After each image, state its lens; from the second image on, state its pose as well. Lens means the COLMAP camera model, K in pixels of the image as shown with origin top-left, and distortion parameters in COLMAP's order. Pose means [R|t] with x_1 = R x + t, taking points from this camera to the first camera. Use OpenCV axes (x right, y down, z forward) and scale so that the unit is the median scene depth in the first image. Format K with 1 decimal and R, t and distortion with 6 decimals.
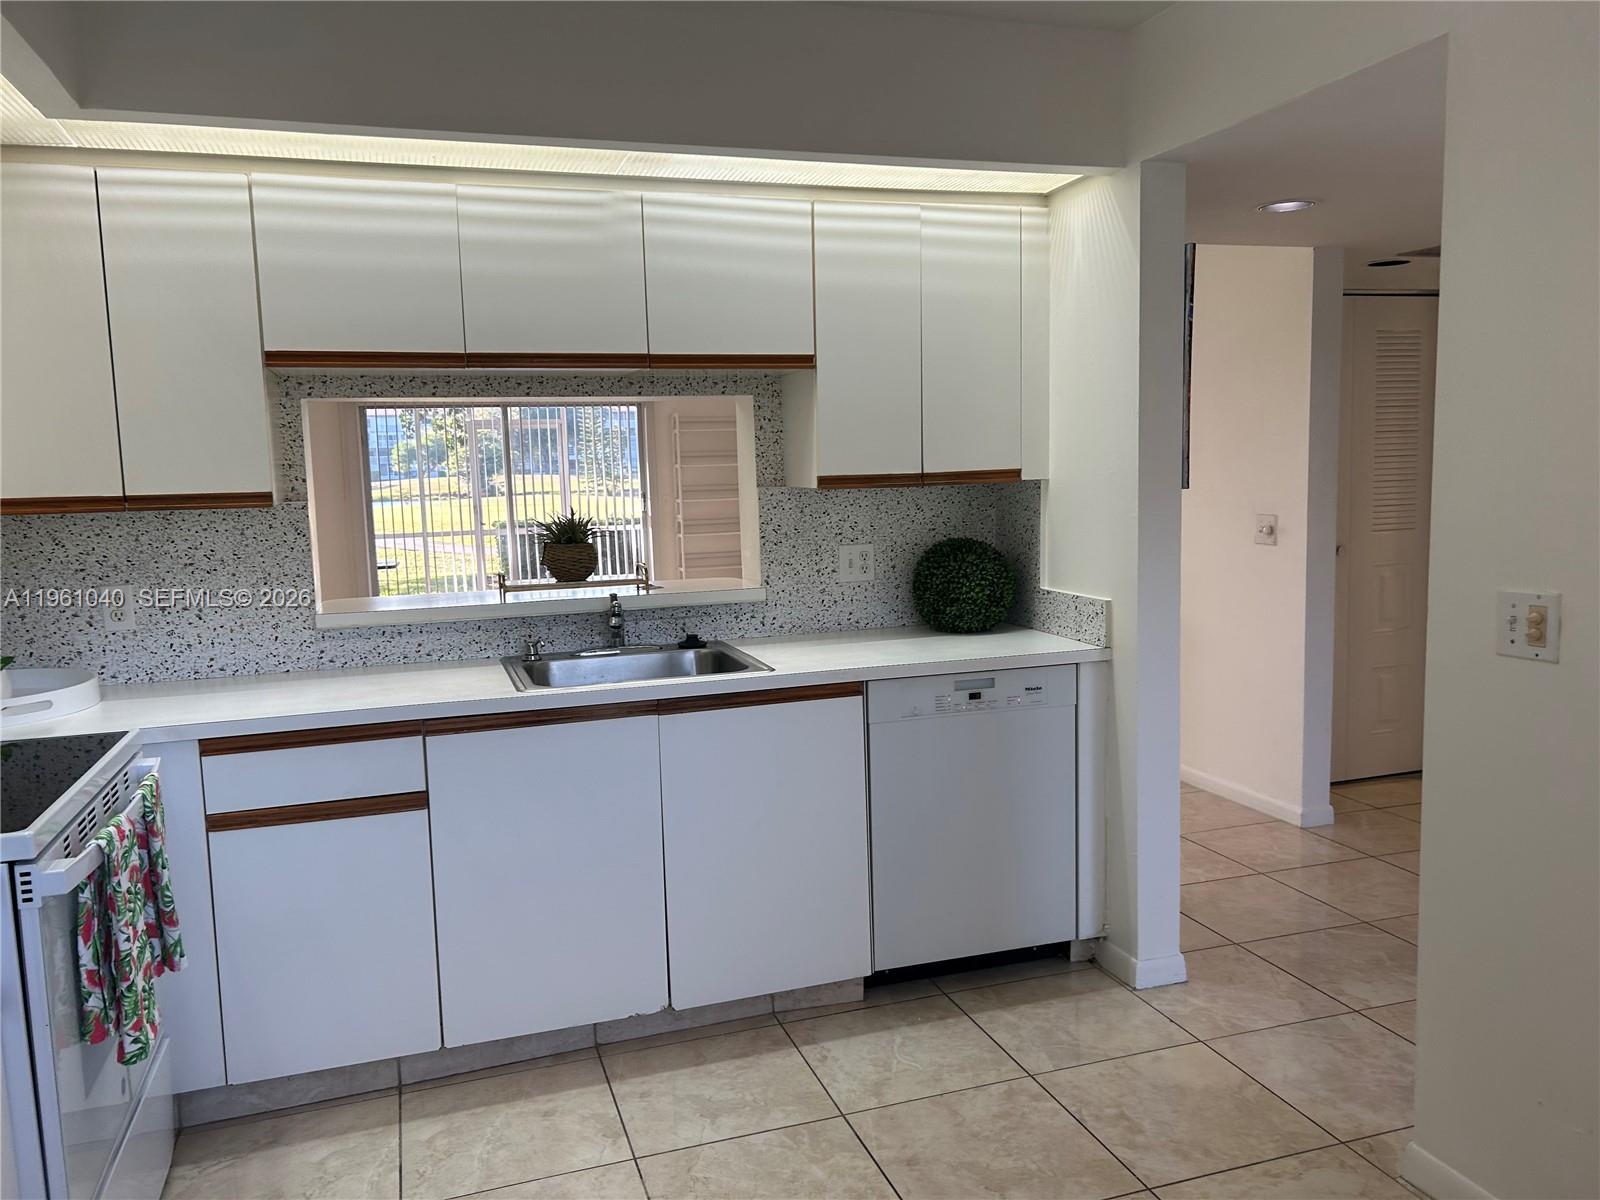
lens RADIAL K [[1201.8, 0, 797.0], [0, 1201.8, 608.2], [0, 0, 1]] dist [0.094733, -0.137482]
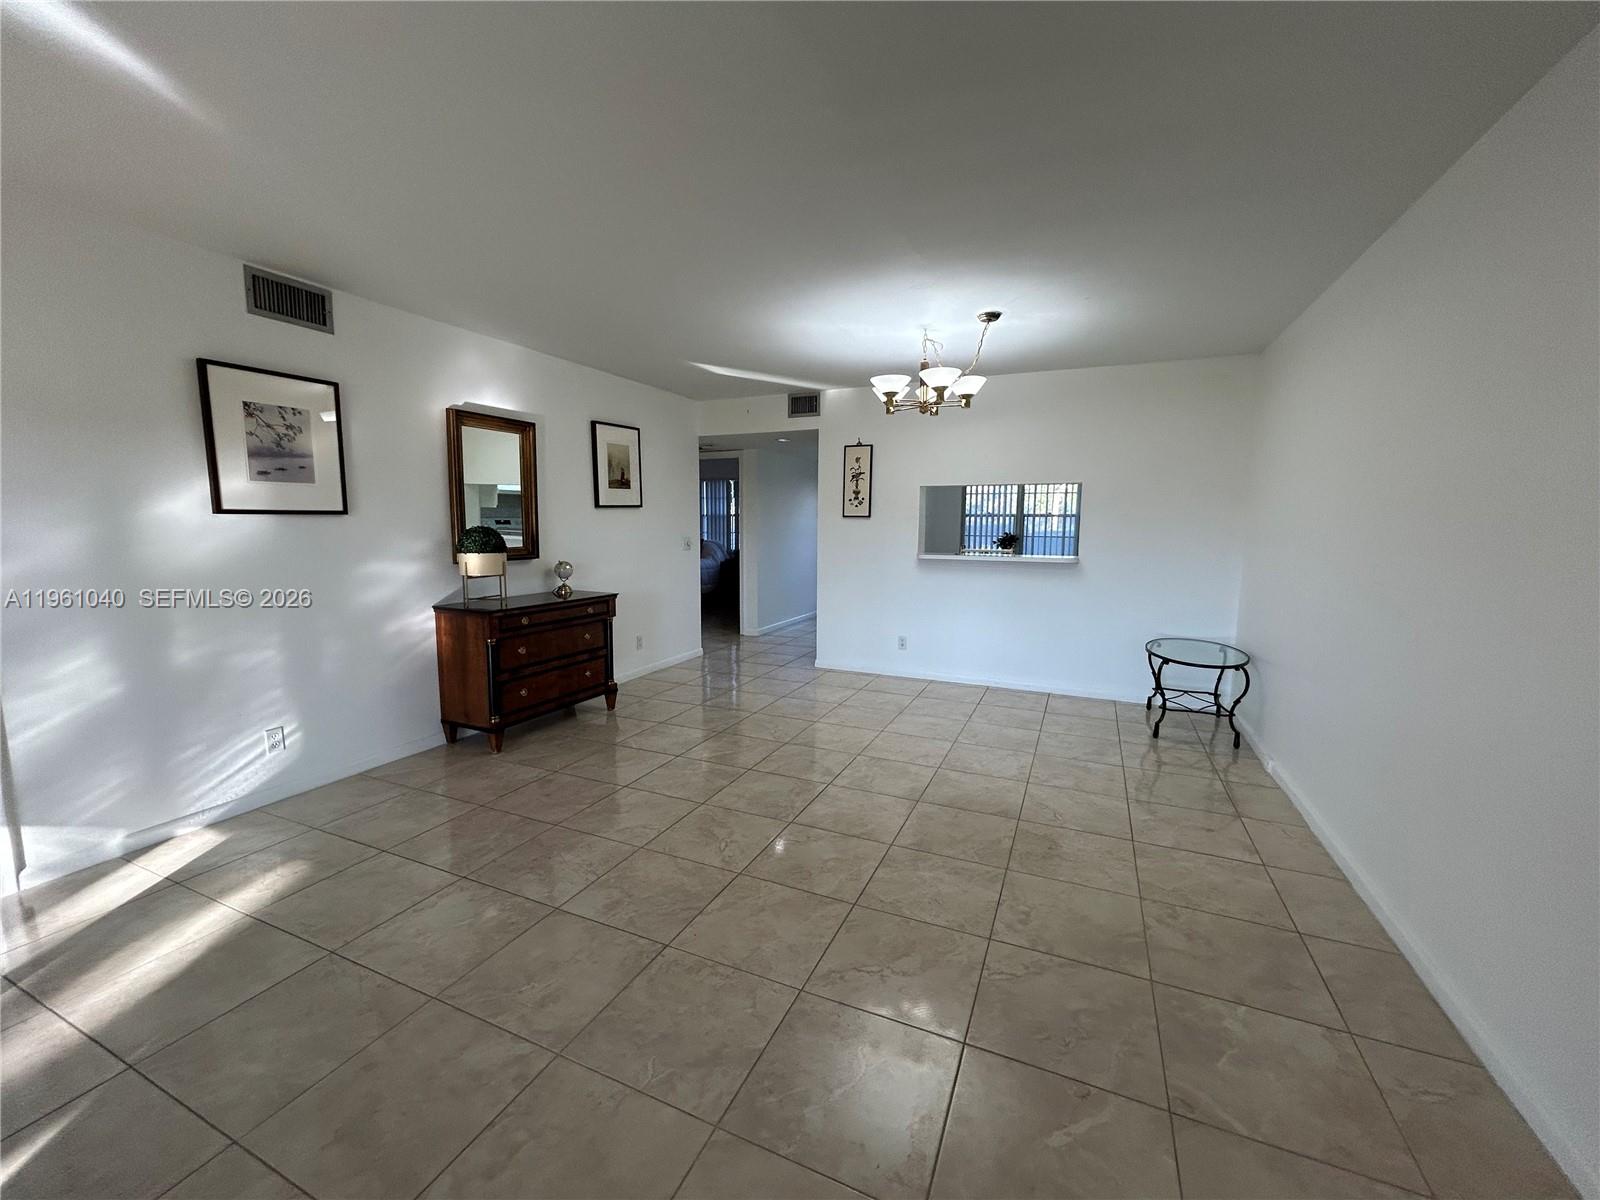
lens RADIAL K [[643.5, 0, 798.6], [0, 643.5, 599.5], [0, 0, 1]] dist [0.000472, 0.000348]
pose [[-0.739809, -0.060505, 0.670091, -0.933744], [0.093939, 0.976904, 0.191921, -0.259947], [-0.666226, 0.204932, -0.717039, 2.562068]]
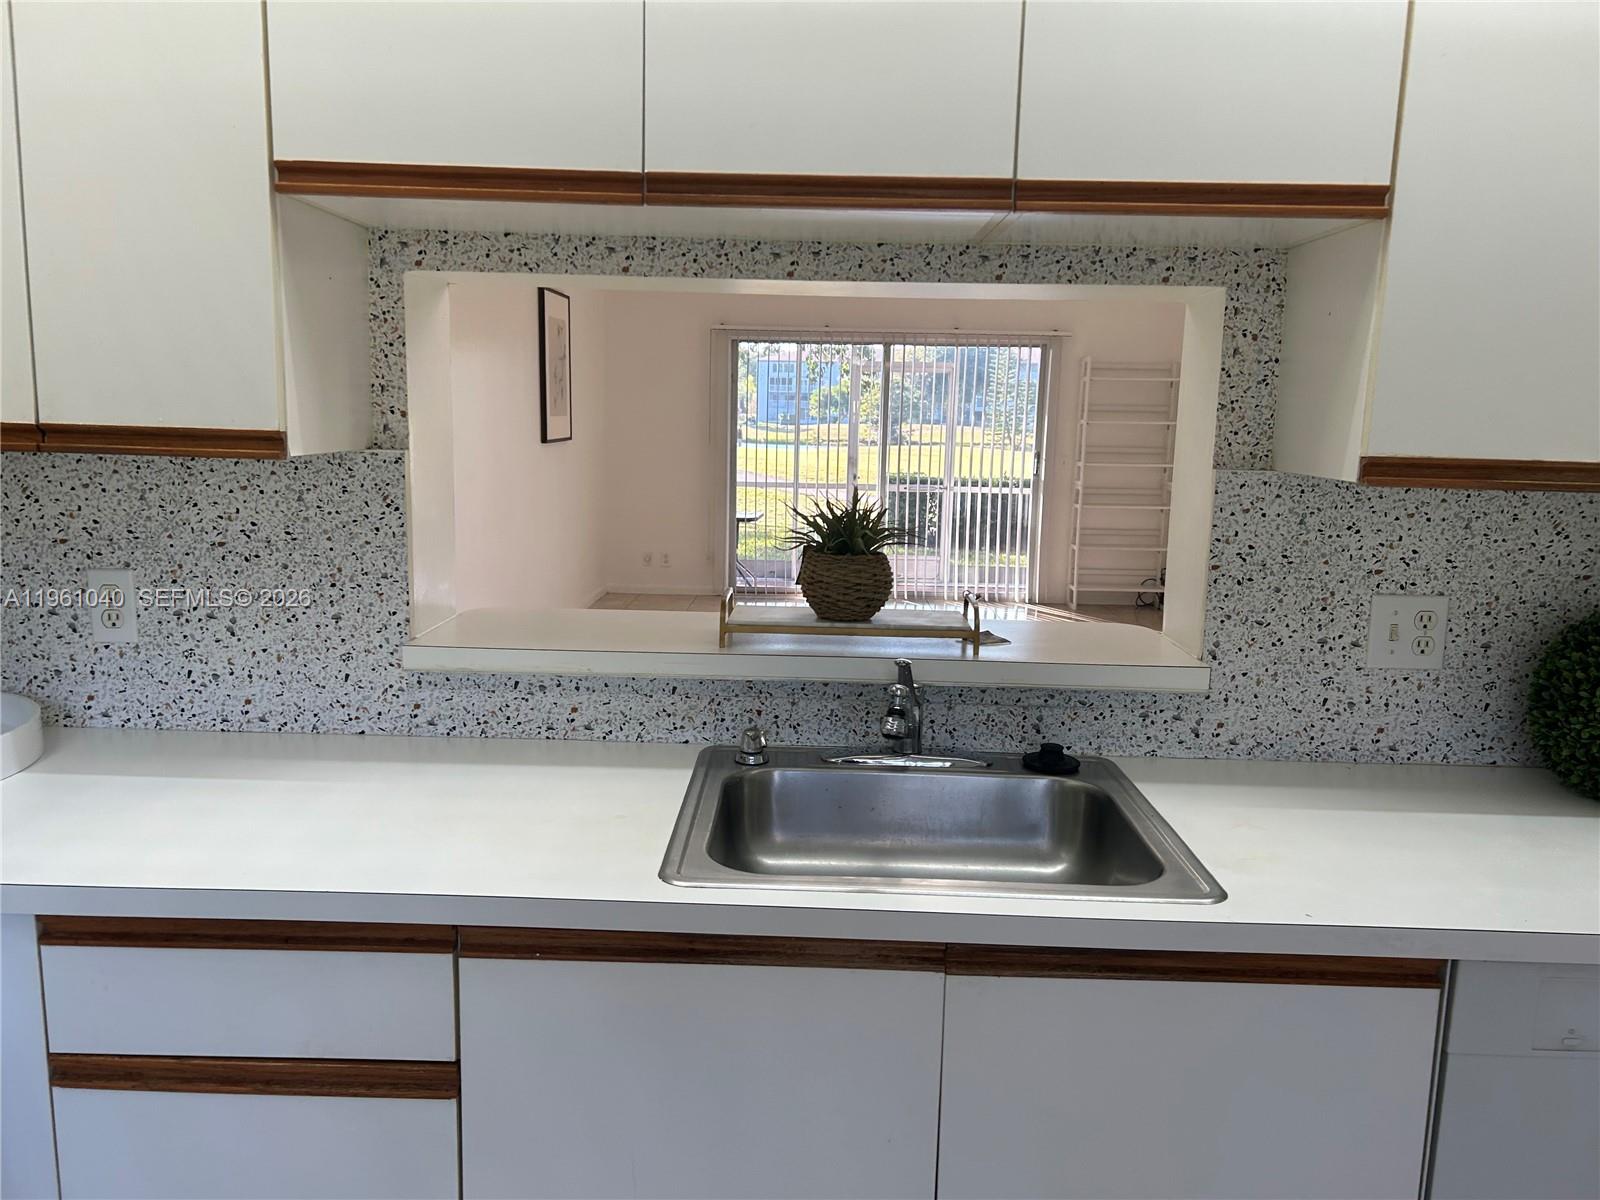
lens RADIAL K [[1201.8, 0, 797.0], [0, 1201.8, 608.2], [0, 0, 1]] dist [0.094733, -0.137482]
pose [[0.944062, 0.100280, -0.314151, -0.034083], [-0.088300, 0.994726, 0.052176, -0.056397], [0.317726, -0.021518, 0.947938, 0.480783]]
